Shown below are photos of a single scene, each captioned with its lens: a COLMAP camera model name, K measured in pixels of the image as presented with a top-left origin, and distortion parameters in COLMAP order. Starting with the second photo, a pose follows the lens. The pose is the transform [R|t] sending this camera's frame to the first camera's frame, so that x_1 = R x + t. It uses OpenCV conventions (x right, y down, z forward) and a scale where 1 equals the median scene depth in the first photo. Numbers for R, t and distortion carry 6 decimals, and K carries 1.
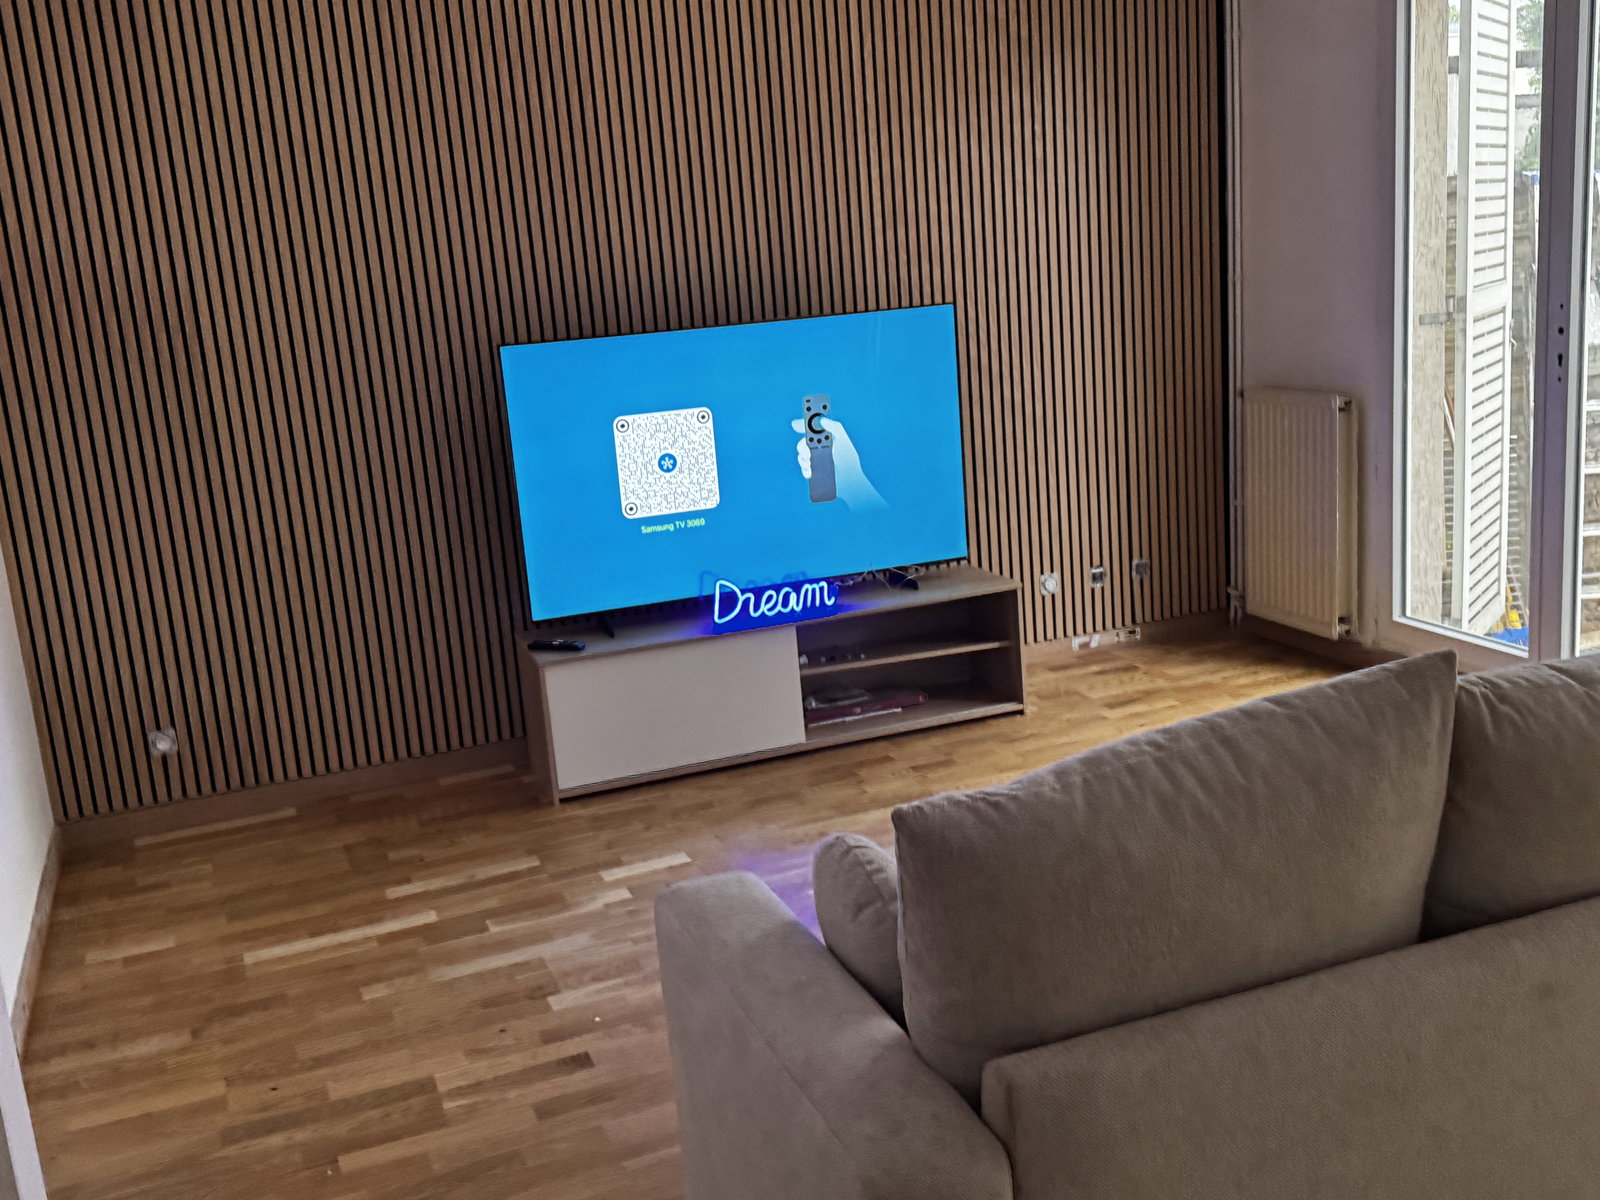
lens RADIAL K [[1547.7, 0, 800.0], [0, 1547.7, 600.0], [0, 0, 1]] dist [0.145640, -0.326966]
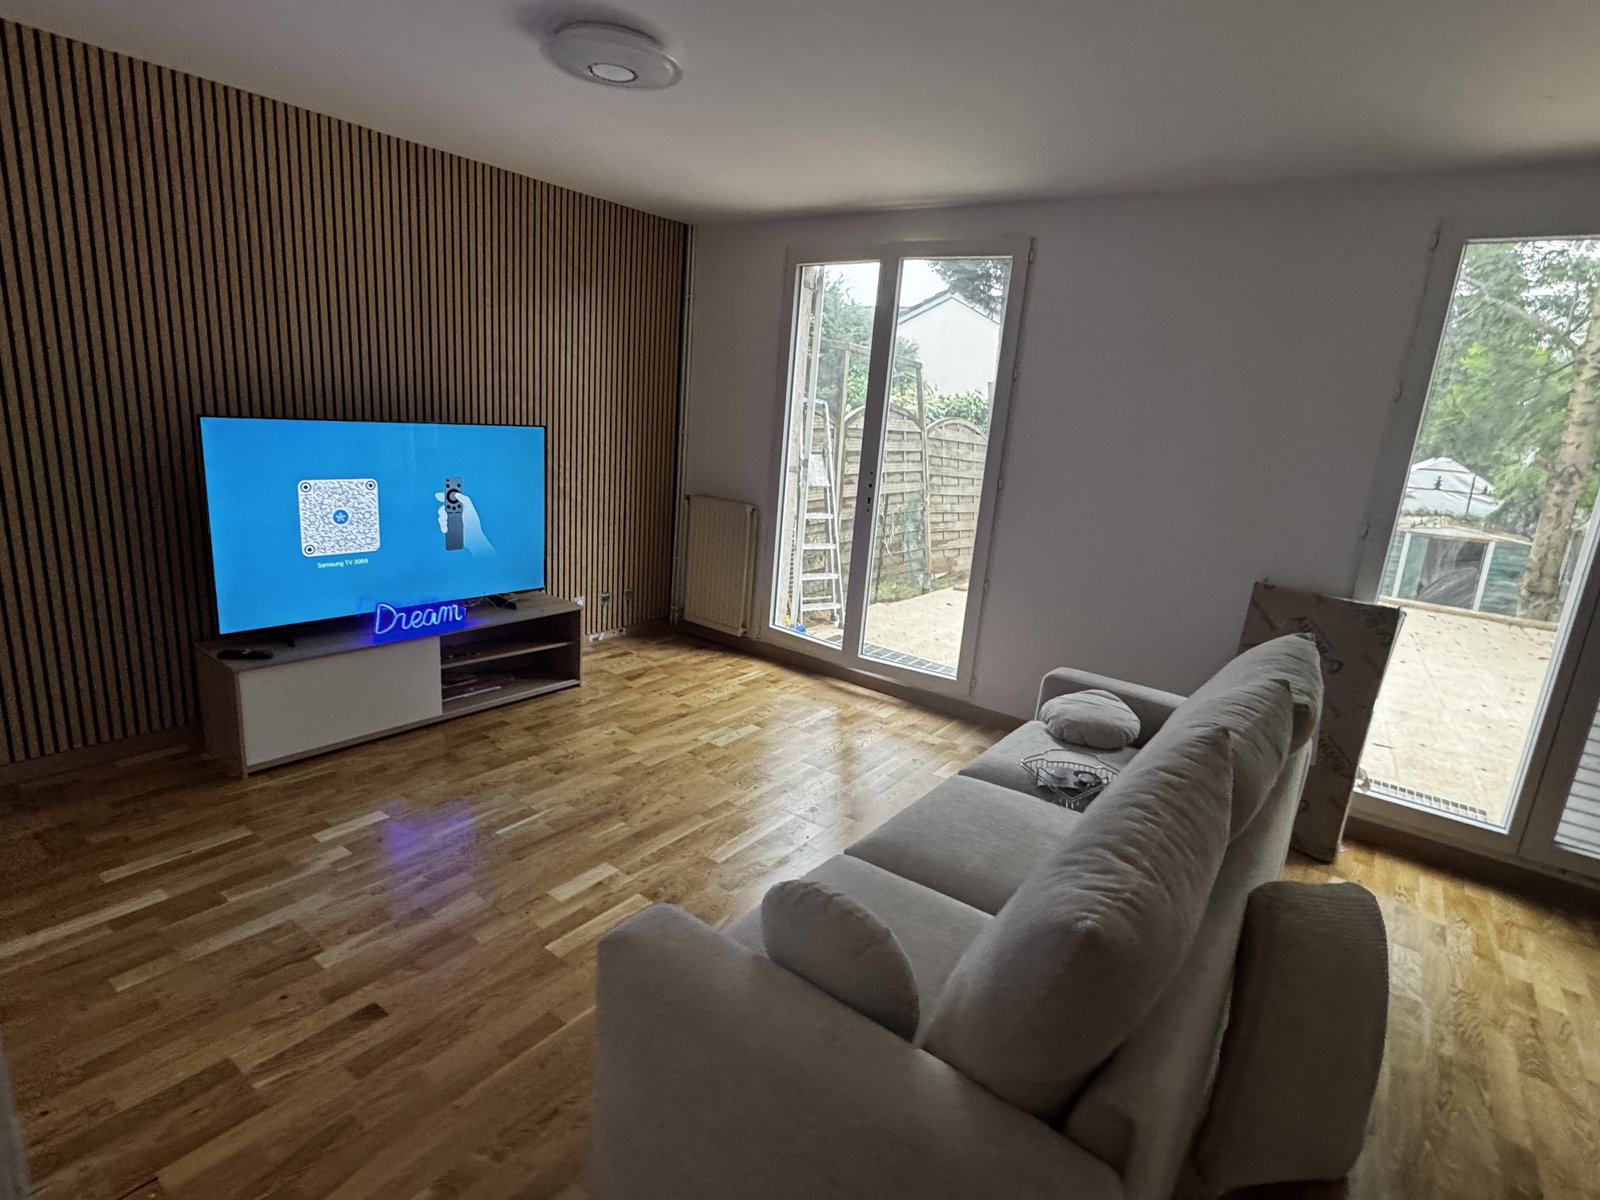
lens RADIAL K [[815.5, 0, 800.0], [0, 815.5, 600.0], [0, 0, 1]] dist [-0.001329, 0.000482]
pose [[0.833108, 0.013932, 0.552934, -0.144552], [-0.022676, 0.999703, 0.008976, -0.031283], [-0.552645, -0.020017, 0.833176, 0.182378]]
